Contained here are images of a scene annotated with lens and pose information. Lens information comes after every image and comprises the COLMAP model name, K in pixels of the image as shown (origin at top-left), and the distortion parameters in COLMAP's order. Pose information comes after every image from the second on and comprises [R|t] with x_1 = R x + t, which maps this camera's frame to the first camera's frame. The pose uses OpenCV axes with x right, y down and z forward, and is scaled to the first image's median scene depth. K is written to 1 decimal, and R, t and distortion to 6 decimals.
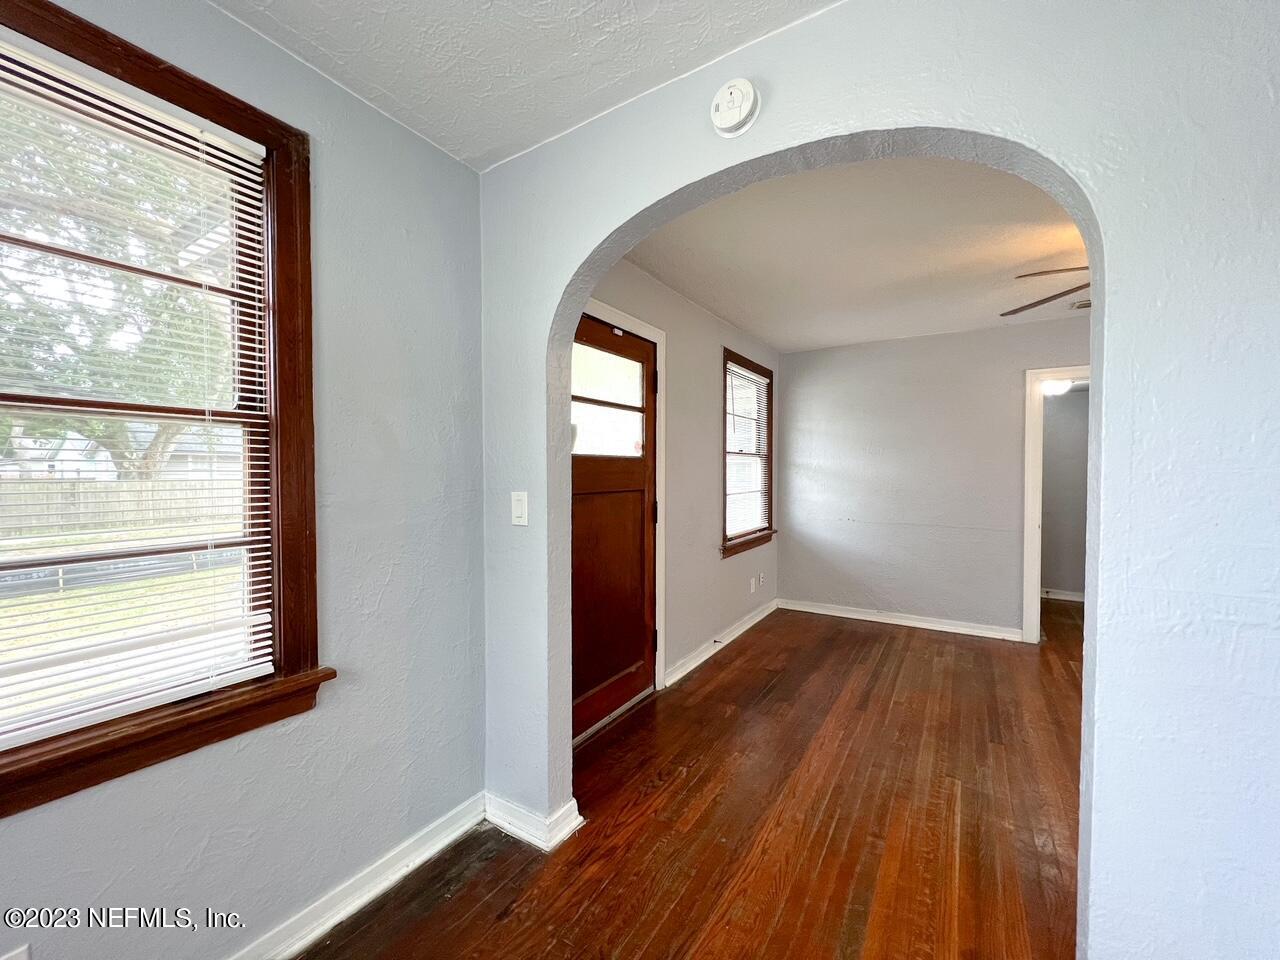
lens RADIAL K [[513.2, 0, 640.0], [0, 513.2, 480.0], [0, 0, 1]] dist [0.000561, -0.000017]
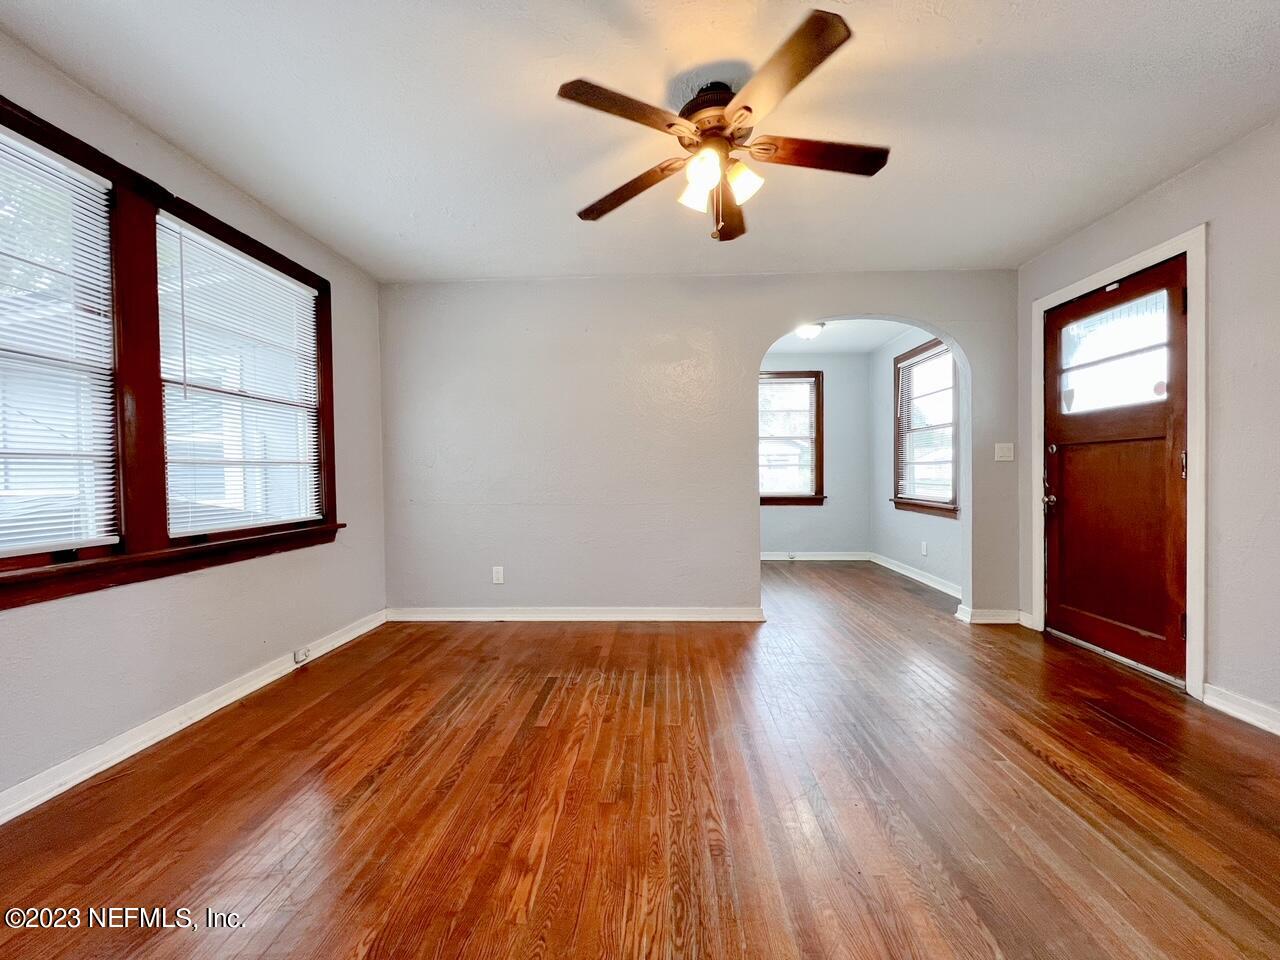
lens RADIAL K [[513.2, 0, 640.0], [0, 513.2, 480.0], [0, 0, 1]] dist [0.000561, -0.000017]
pose [[-0.867065, 0.015333, -0.497960, 1.137225], [0.000513, 0.999553, 0.029884, 0.060535], [0.498195, 0.025656, -0.866685, 1.246615]]
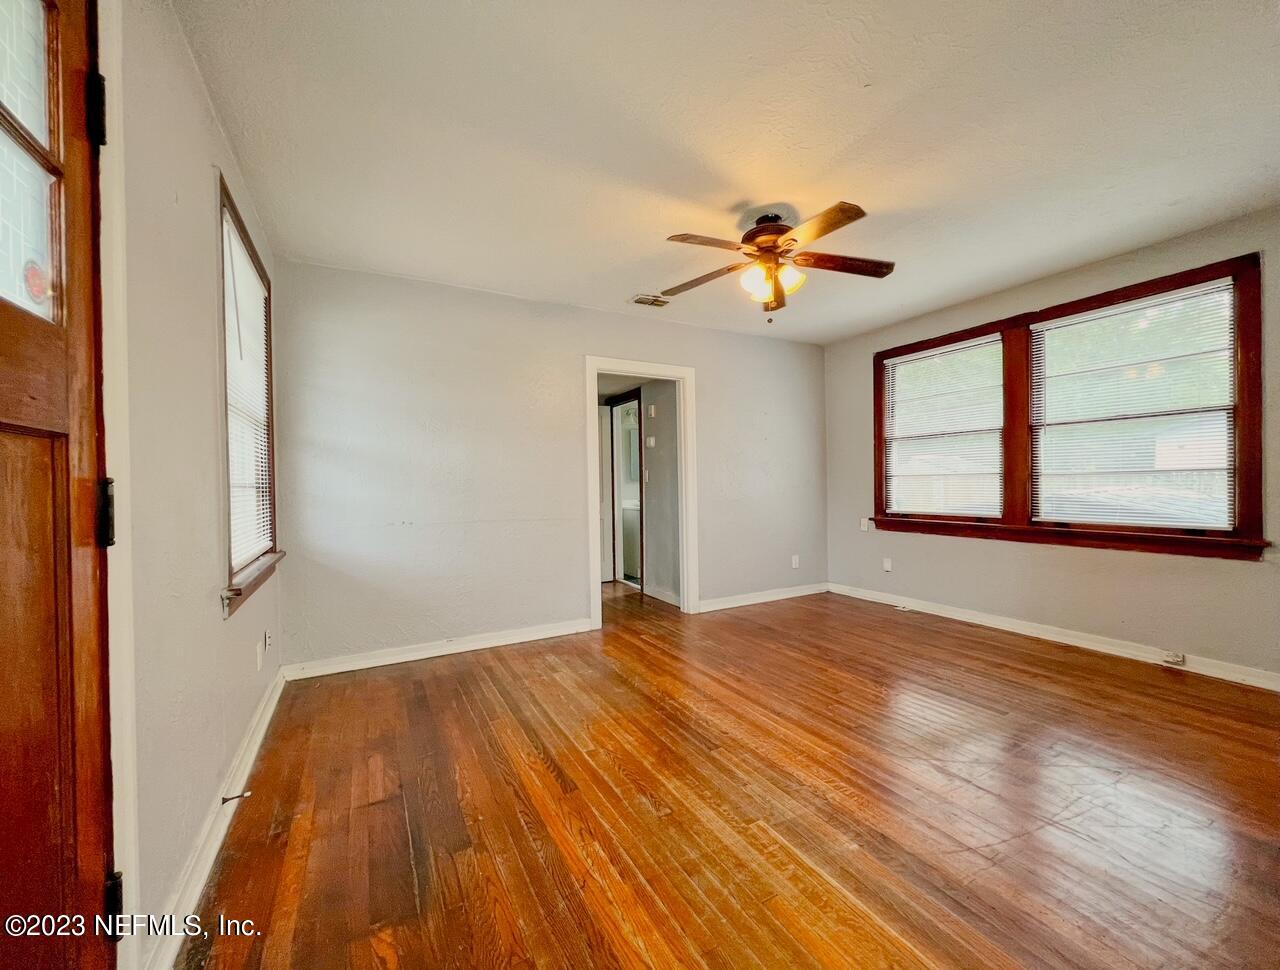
lens RADIAL K [[519.5, 0, 651.4], [0, 519.5, 486.1], [0, 0, 1]] dist [-0.000568, -0.000149]
pose [[0.476244, -0.012443, 0.879225, -0.091680], [0.031016, 0.999515, -0.002655, 0.057975], [-0.878766, 0.028534, 0.476399, 0.530180]]
